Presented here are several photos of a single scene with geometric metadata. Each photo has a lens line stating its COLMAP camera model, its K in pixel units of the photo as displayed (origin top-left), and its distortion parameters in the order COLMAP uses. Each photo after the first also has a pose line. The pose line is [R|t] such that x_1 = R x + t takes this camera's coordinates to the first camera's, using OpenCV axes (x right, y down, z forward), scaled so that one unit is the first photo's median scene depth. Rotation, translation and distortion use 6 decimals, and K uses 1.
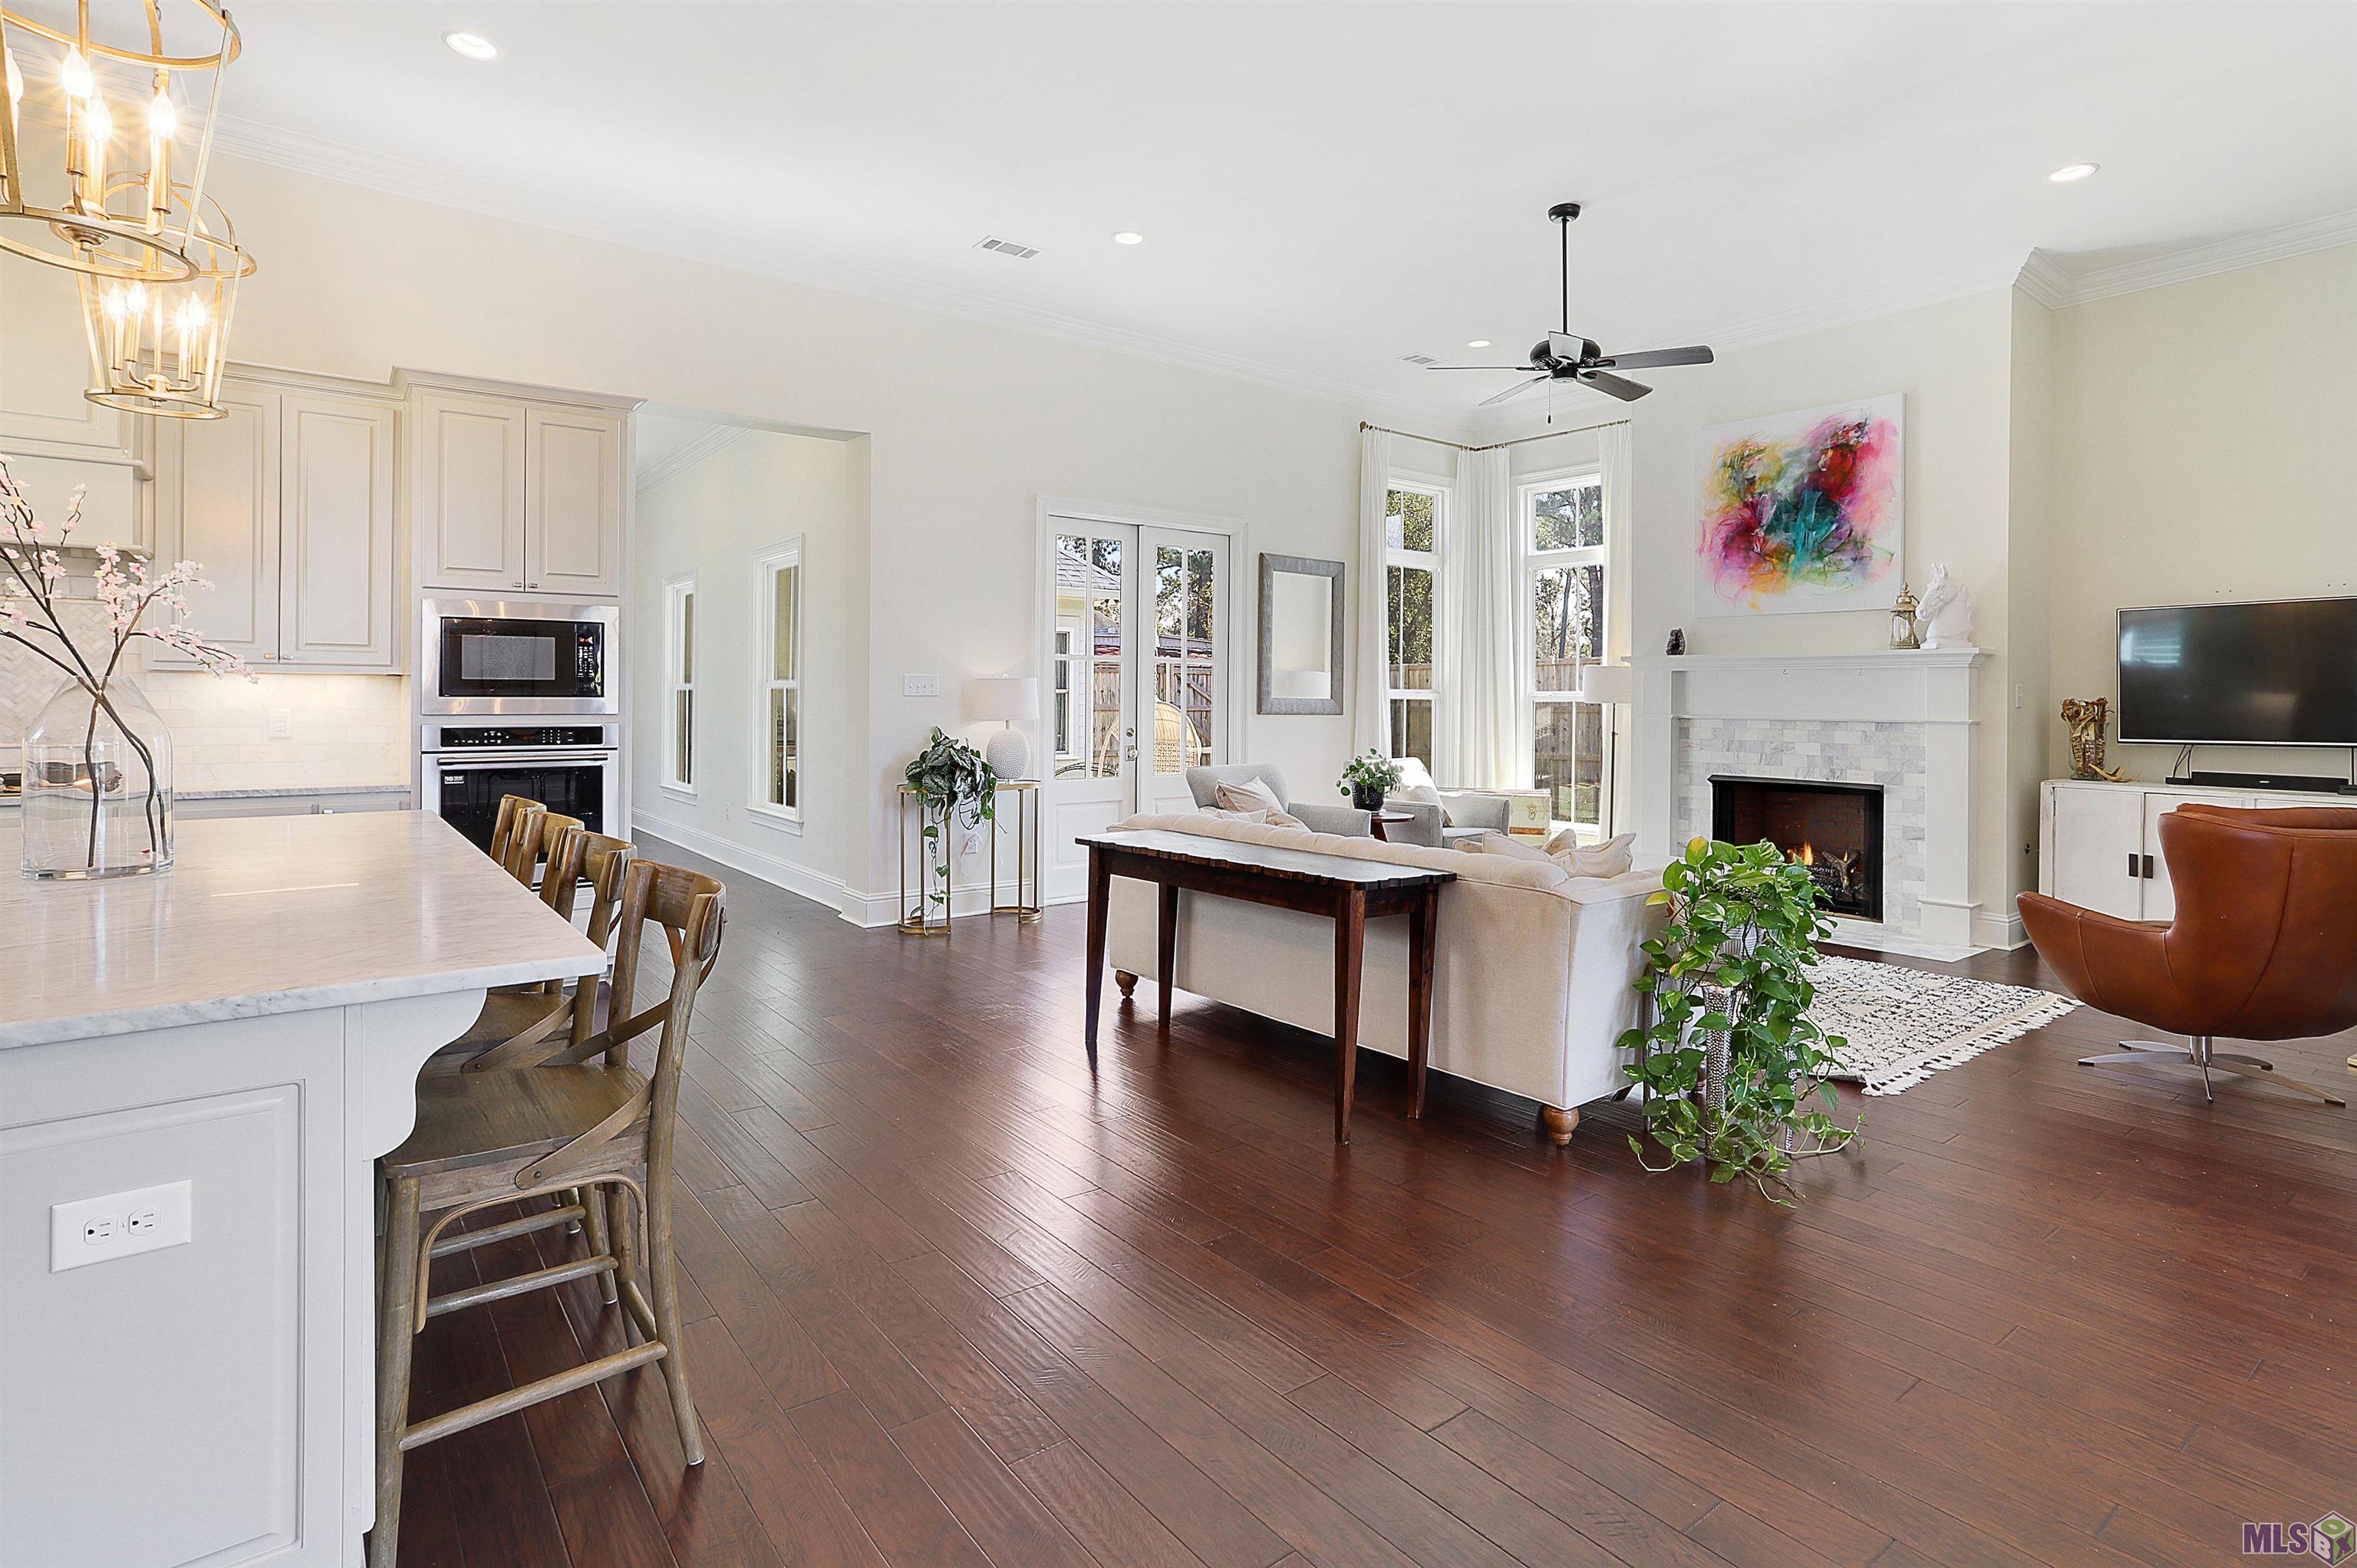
lens RADIAL K [[1184.6, 0, 1184.6], [0, 1184.6, 698.5], [0, 0, 1]] dist [-0.022282, -0.000010]
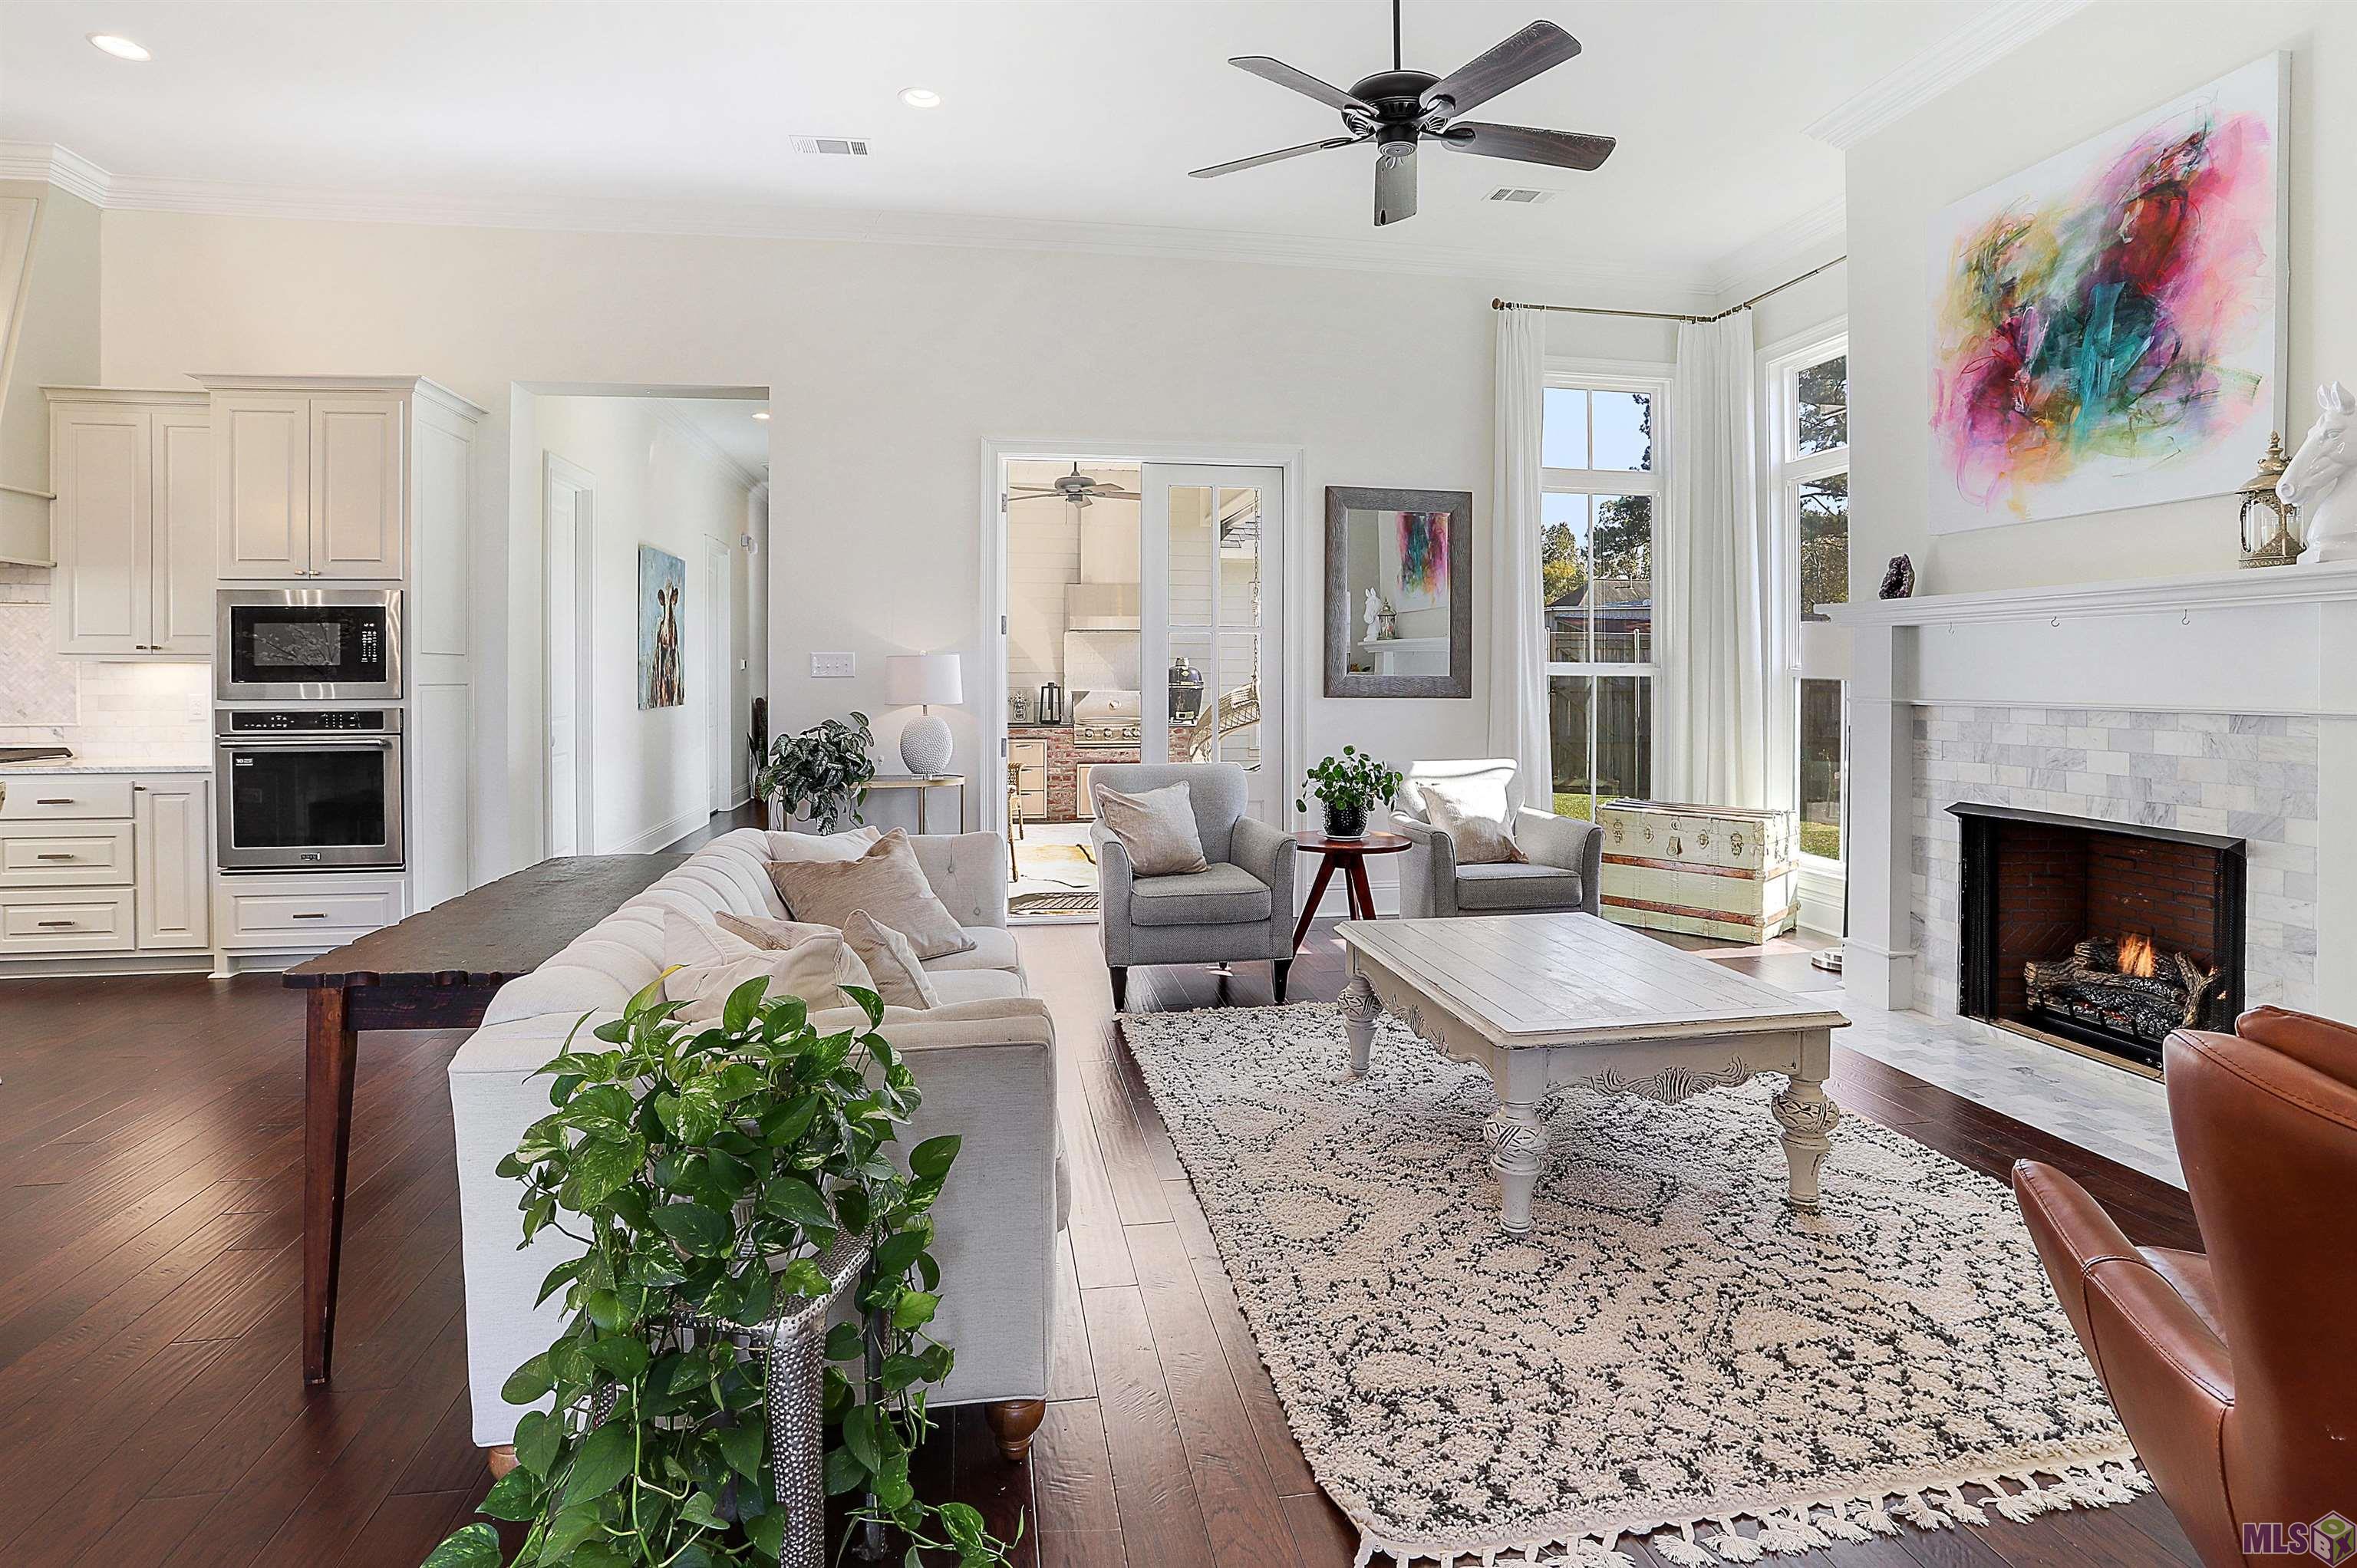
lens RADIAL K [[1188.1, 0, 1175.9], [0, 1188.1, 690.2], [0, 0, 1]] dist [-0.054605, 0.022132]
pose [[0.880526, -0.003045, -0.473989, 0.412948], [0.006824, 0.999957, 0.006253, 0.003250], [0.473949, -0.008740, 0.880509, 0.335421]]
